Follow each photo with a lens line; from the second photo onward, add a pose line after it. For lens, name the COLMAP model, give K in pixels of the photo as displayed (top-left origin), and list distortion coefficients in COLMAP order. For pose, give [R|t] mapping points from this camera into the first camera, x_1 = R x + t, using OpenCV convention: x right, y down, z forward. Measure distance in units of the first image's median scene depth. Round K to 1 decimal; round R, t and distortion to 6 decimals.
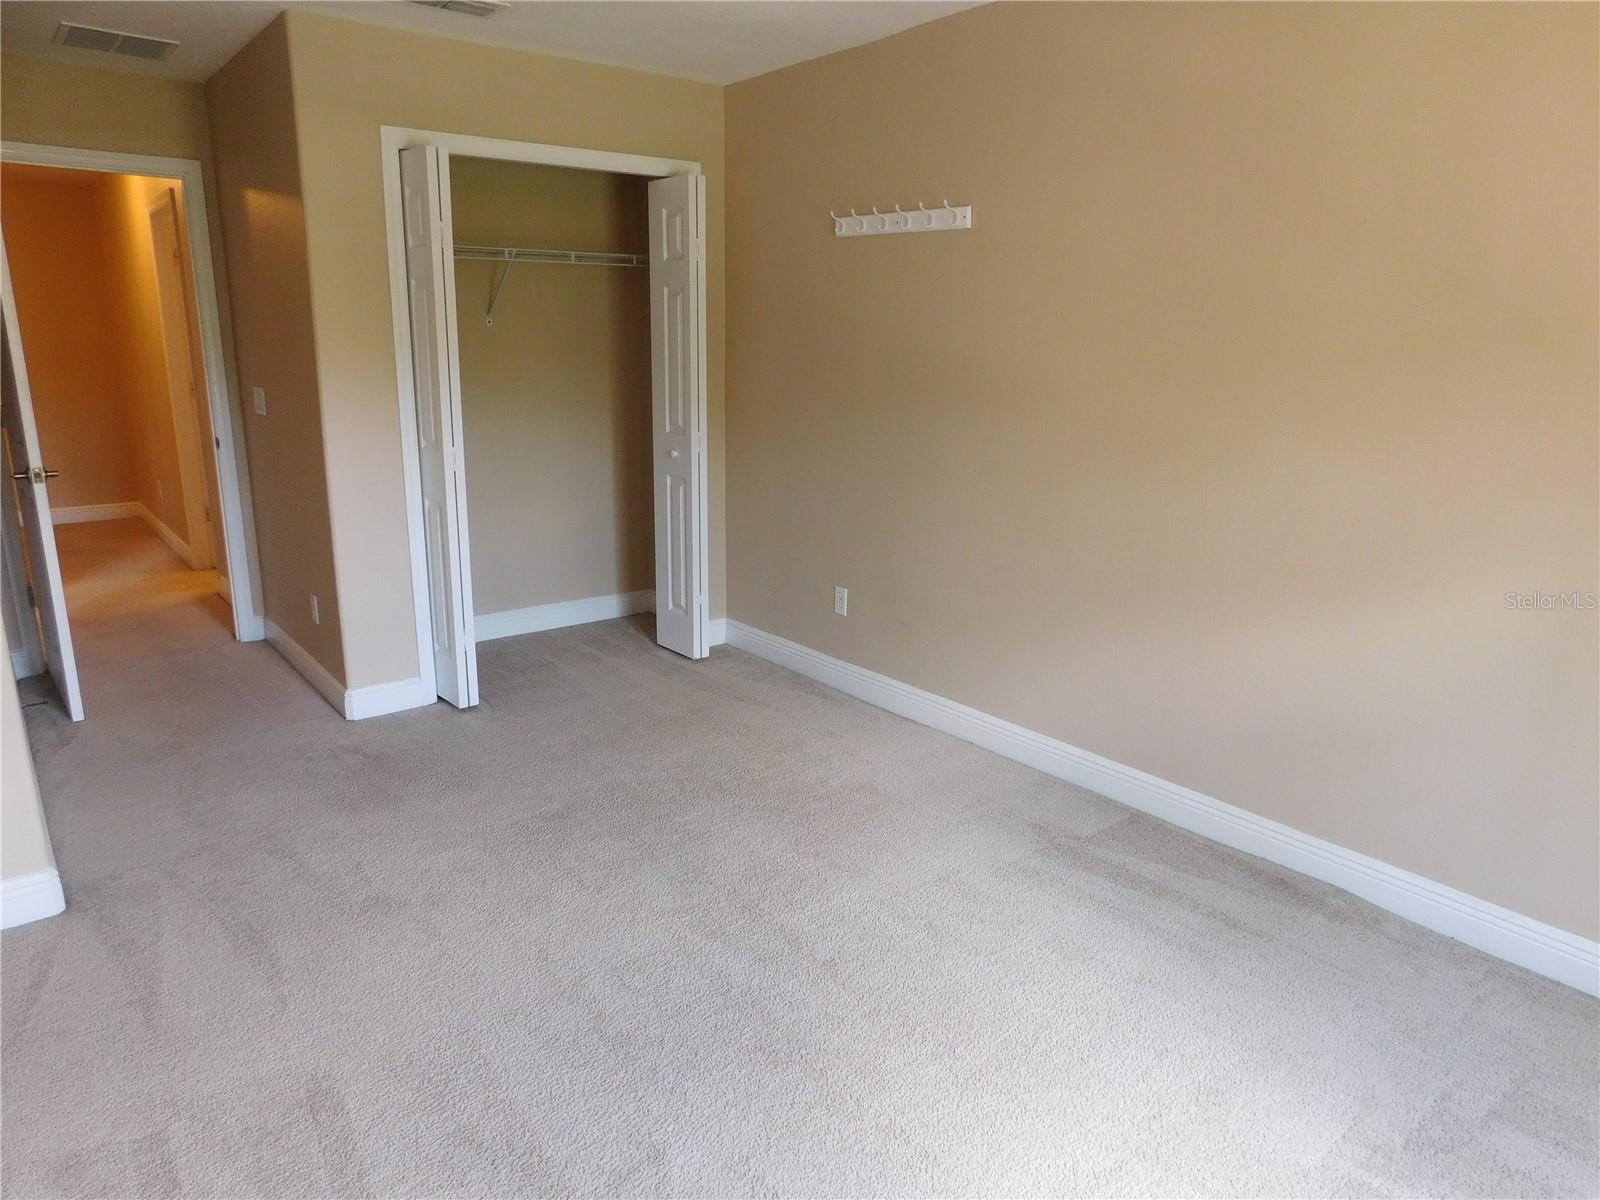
lens RADIAL K [[1070.3, 0, 800.0], [0, 1070.3, 600.0], [0, 0, 1]] dist [-0.025277, -0.000287]
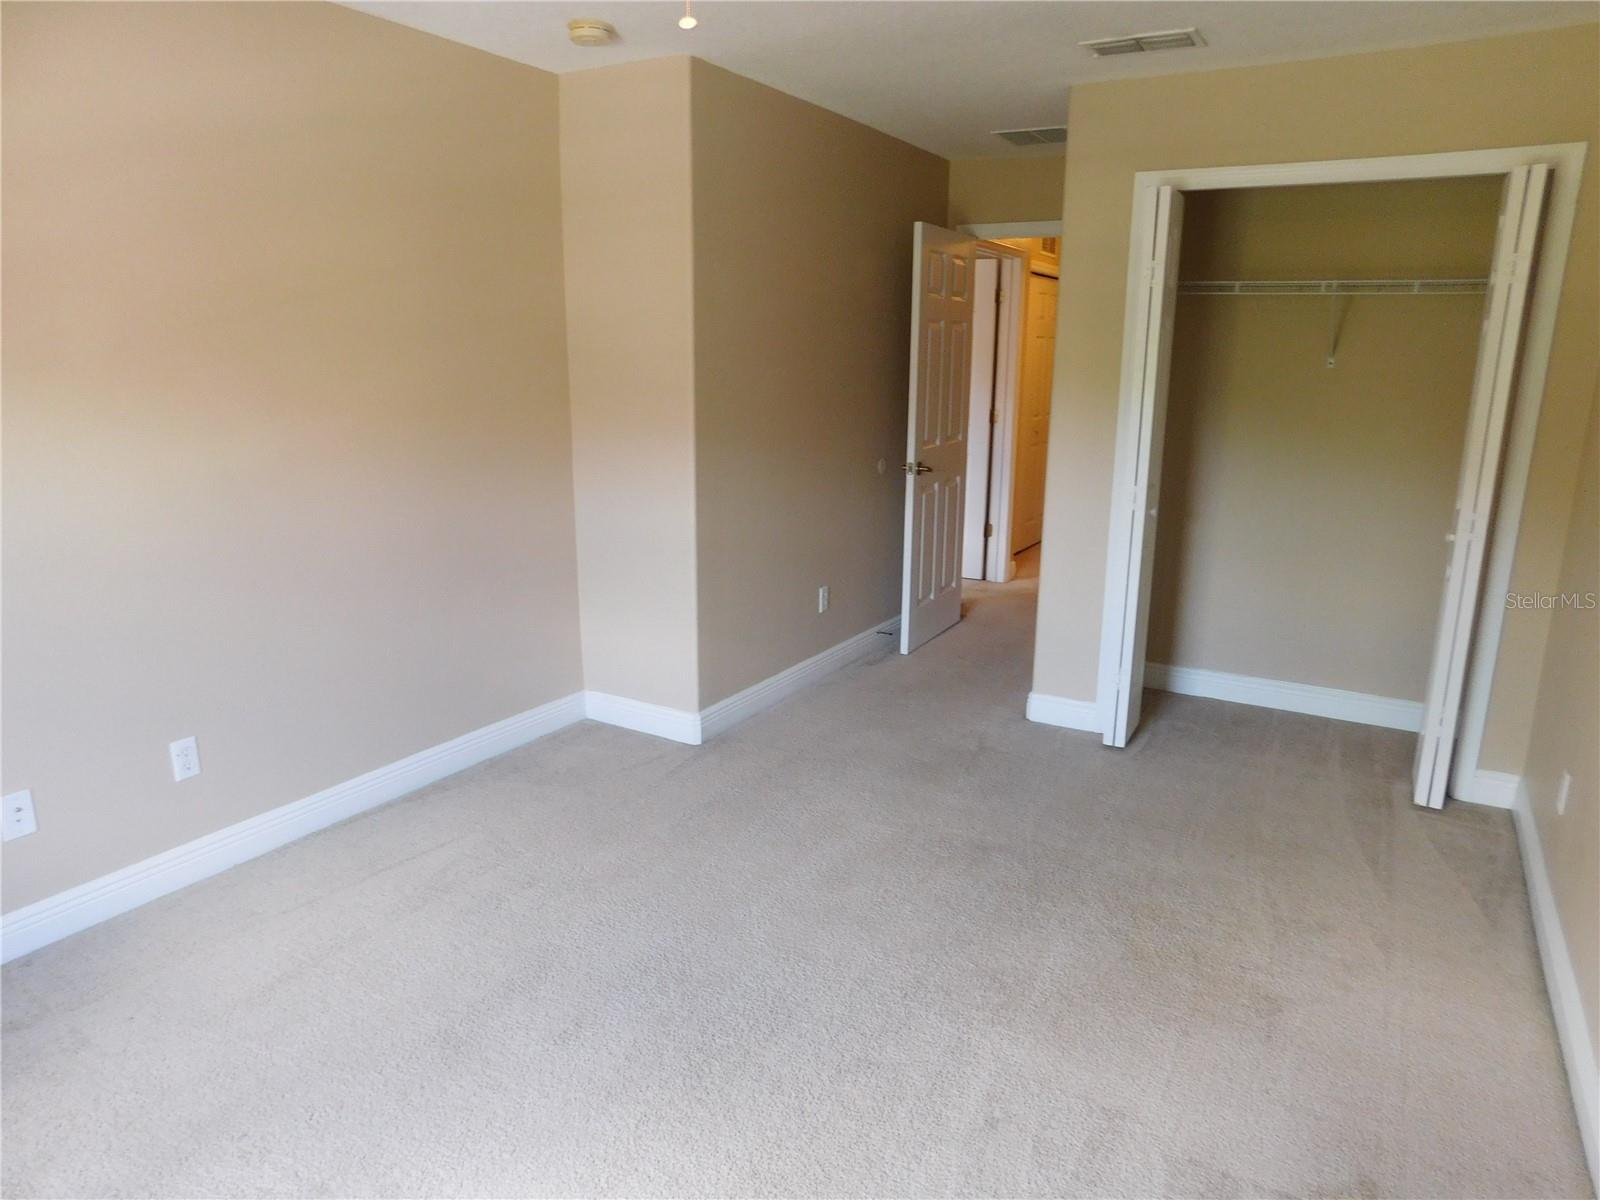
lens RADIAL K [[1060.0, 0, 800.0], [0, 1060.0, 600.0], [0, 0, 1]] dist [-0.075762, 0.066164]
pose [[0.371188, 0.207095, -0.905169, 0.439483], [-0.242142, 0.962672, 0.120954, -0.078259], [0.896430, 0.174283, 0.407478, 0.323549]]
